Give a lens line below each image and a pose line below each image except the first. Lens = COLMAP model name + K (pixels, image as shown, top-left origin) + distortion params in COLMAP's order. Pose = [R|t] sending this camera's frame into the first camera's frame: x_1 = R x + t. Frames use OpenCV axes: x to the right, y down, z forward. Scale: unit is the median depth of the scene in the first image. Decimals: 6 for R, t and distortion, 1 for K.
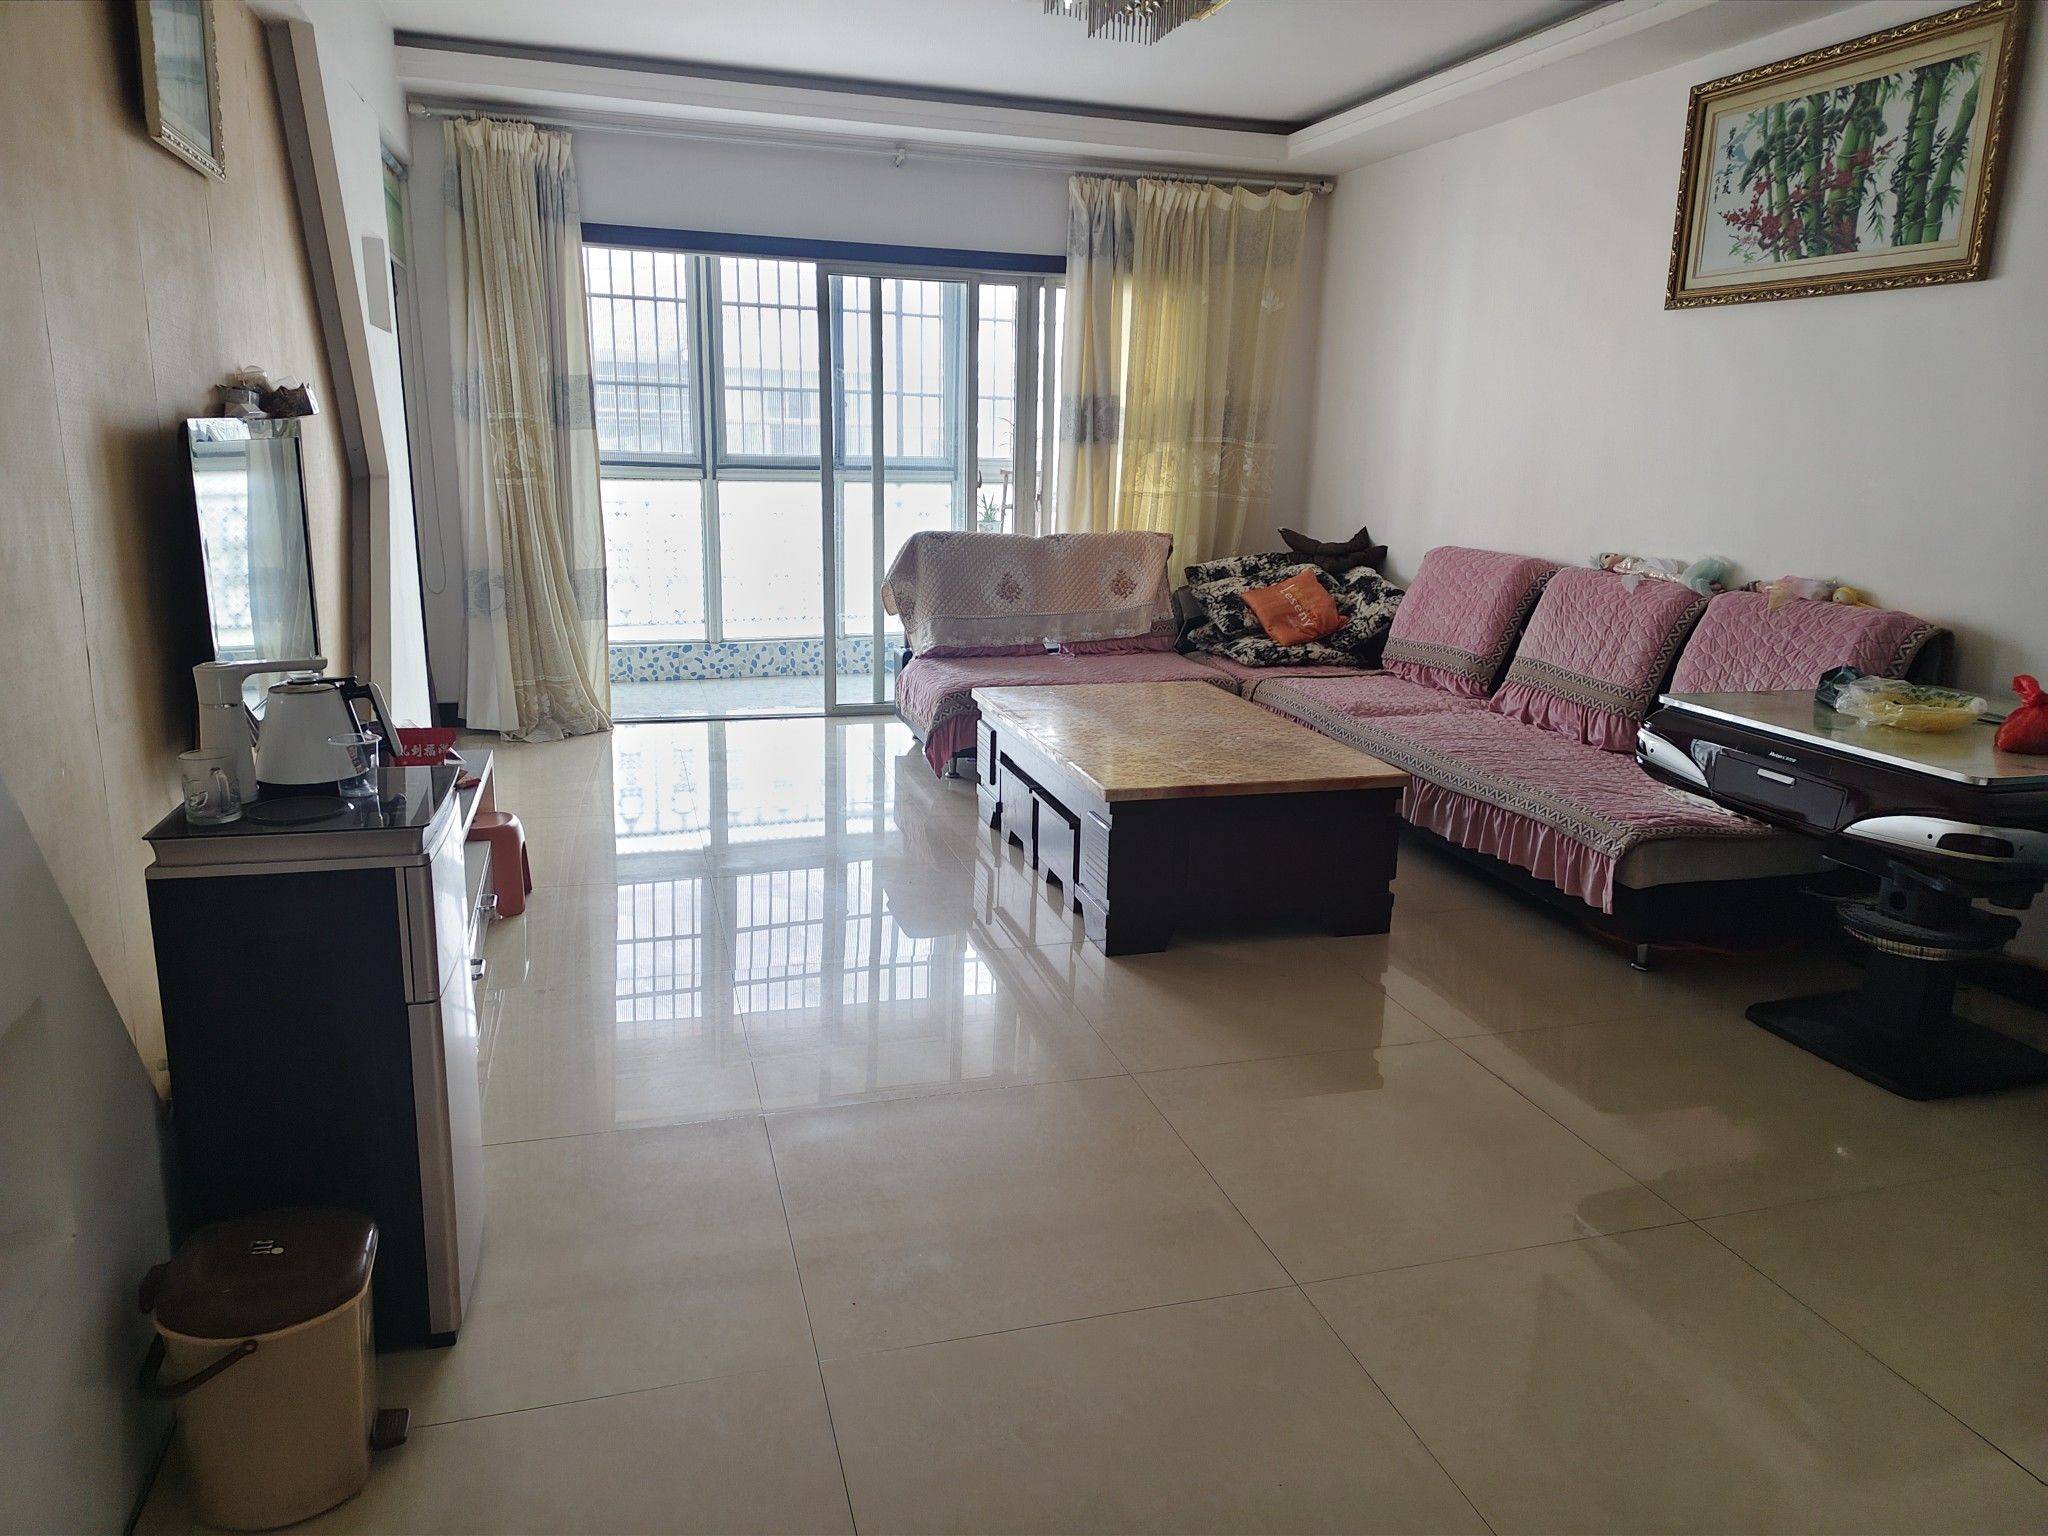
lens RADIAL K [[1420.2, 0, 1025.8], [0, 1420.2, 761.0], [0, 0, 1]] dist [0.011359, -0.008636]
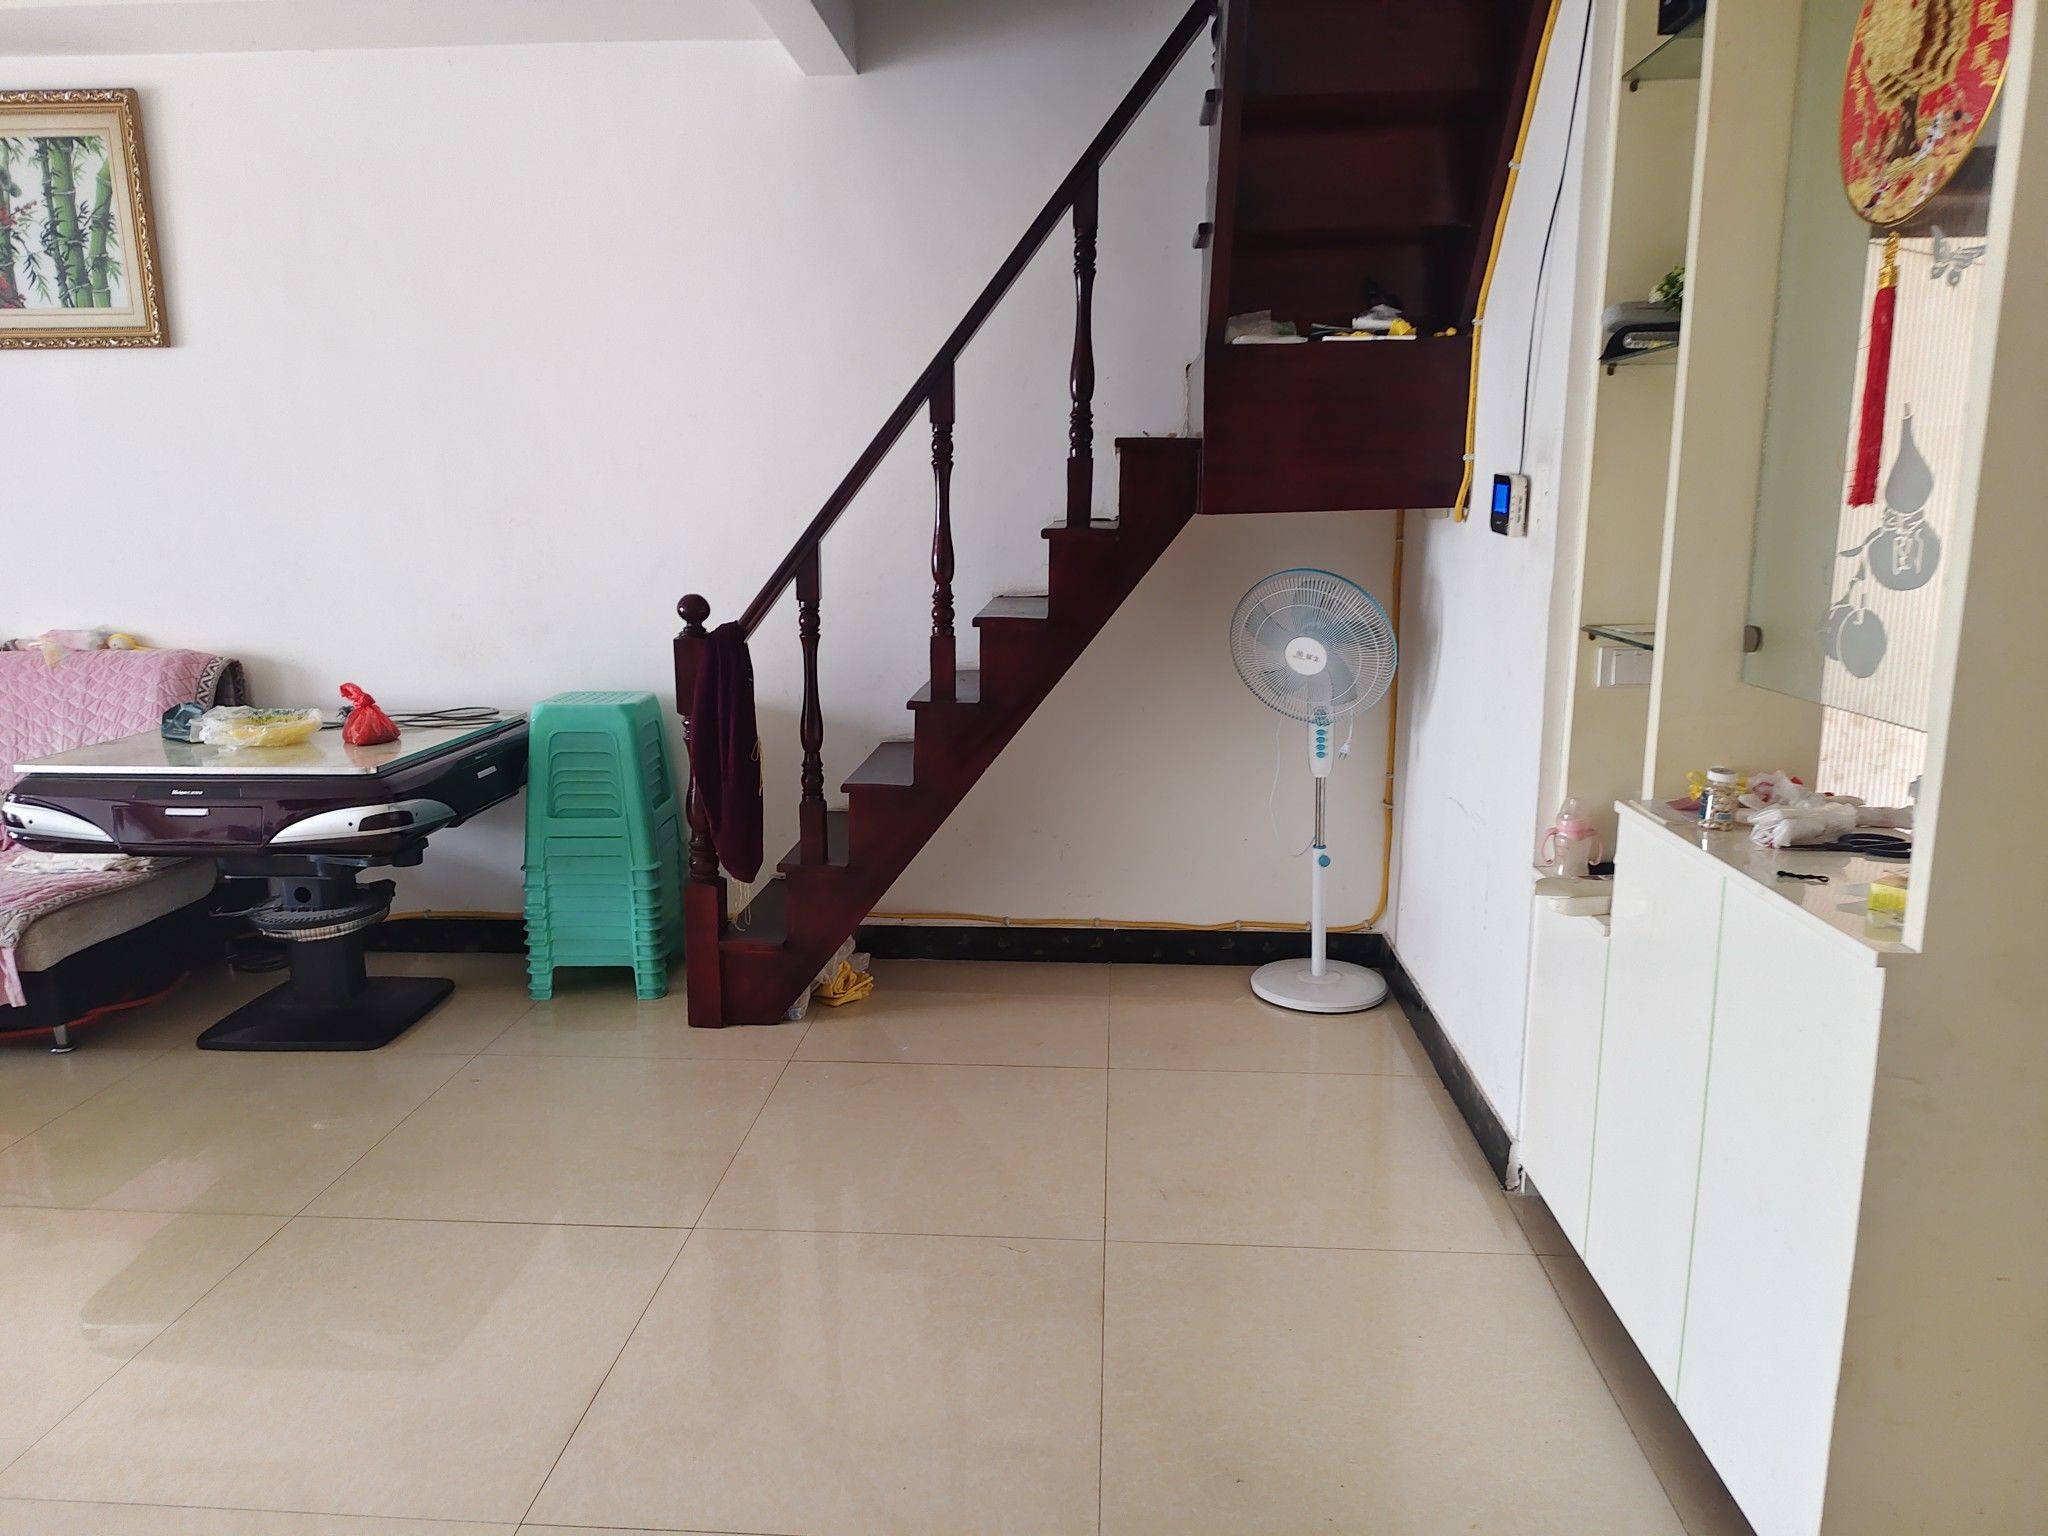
lens RADIAL K [[1420.2, 0, 1024.2], [0, 1420.2, 770.3], [0, 0, 1]] dist [0.011359, -0.008636]
pose [[0.340219, -0.204314, 0.917882, -0.185333], [0.227168, 0.965057, 0.130613, -0.013039], [-0.912494, 0.164076, 0.374744, 0.029638]]
